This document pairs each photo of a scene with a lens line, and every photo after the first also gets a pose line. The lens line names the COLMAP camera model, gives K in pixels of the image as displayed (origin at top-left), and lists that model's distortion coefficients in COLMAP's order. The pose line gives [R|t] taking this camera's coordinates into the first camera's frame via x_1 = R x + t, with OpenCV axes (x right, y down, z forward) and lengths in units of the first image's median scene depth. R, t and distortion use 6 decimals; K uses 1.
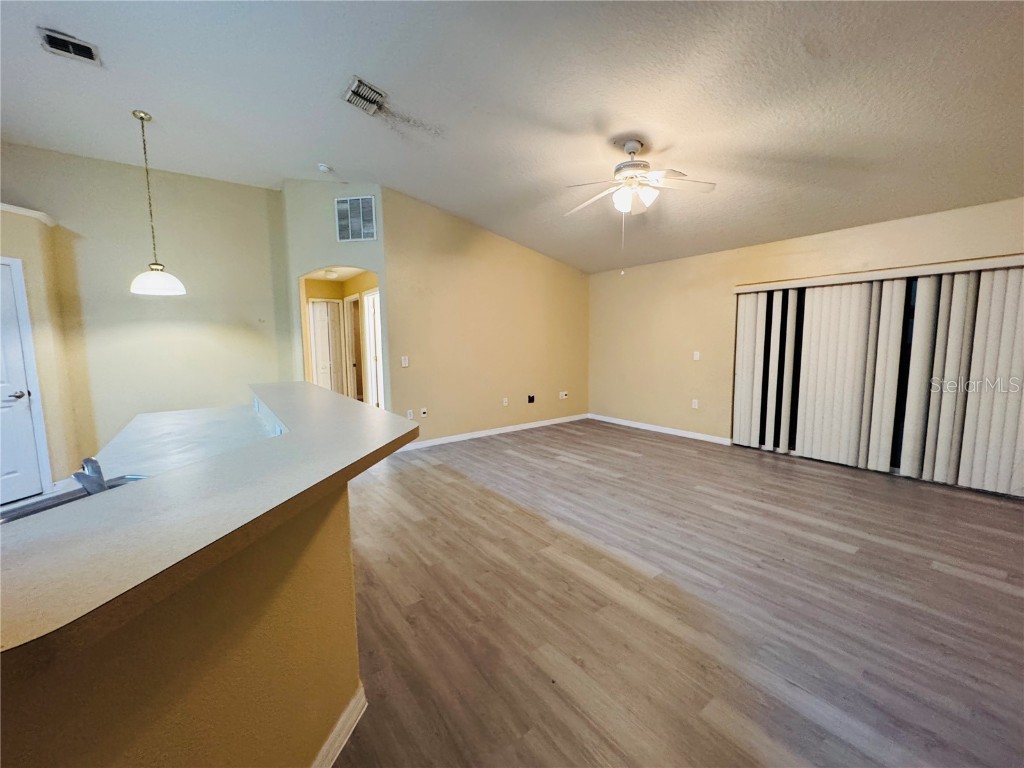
lens RADIAL K [[405.8, 0, 509.6], [0, 405.8, 383.7], [0, 0, 1]] dist [0.000051, 0.000102]
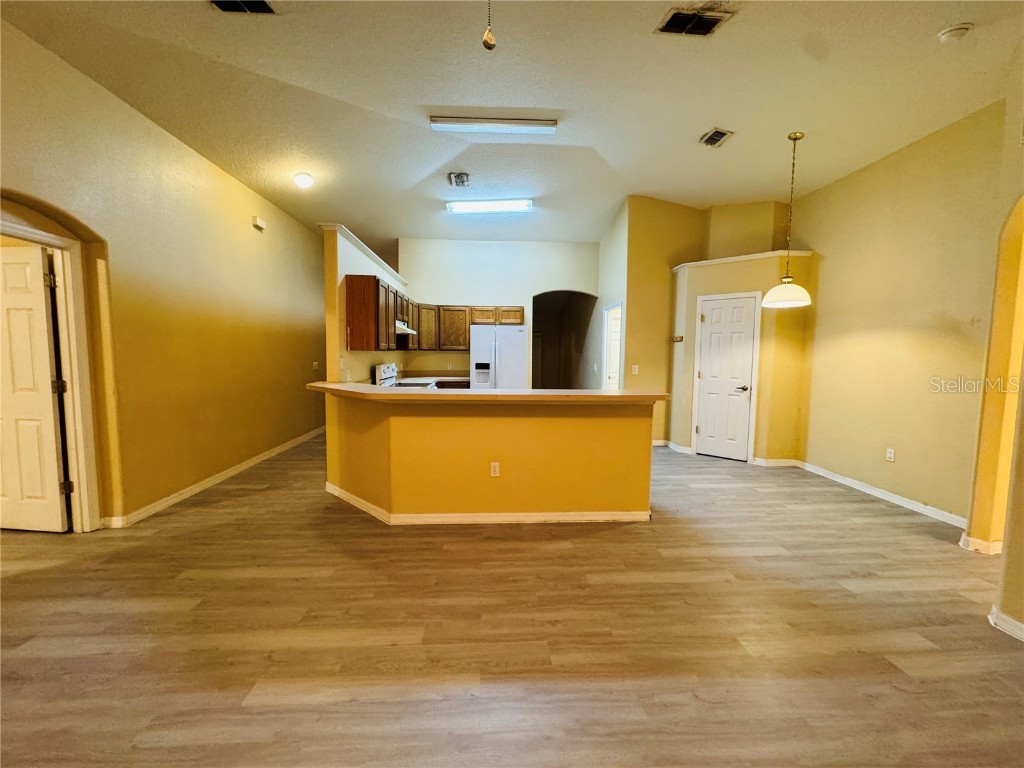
lens RADIAL K [[411.5, 0, 512.0], [0, 411.5, 384.0], [0, 0, 1]] dist [-0.002994, 0.000457]
pose [[-0.548887, 0.072130, -0.832779, 0.523537], [-0.092703, 0.984872, 0.146403, -0.147834], [0.830740, 0.157560, -0.533896, 1.308691]]
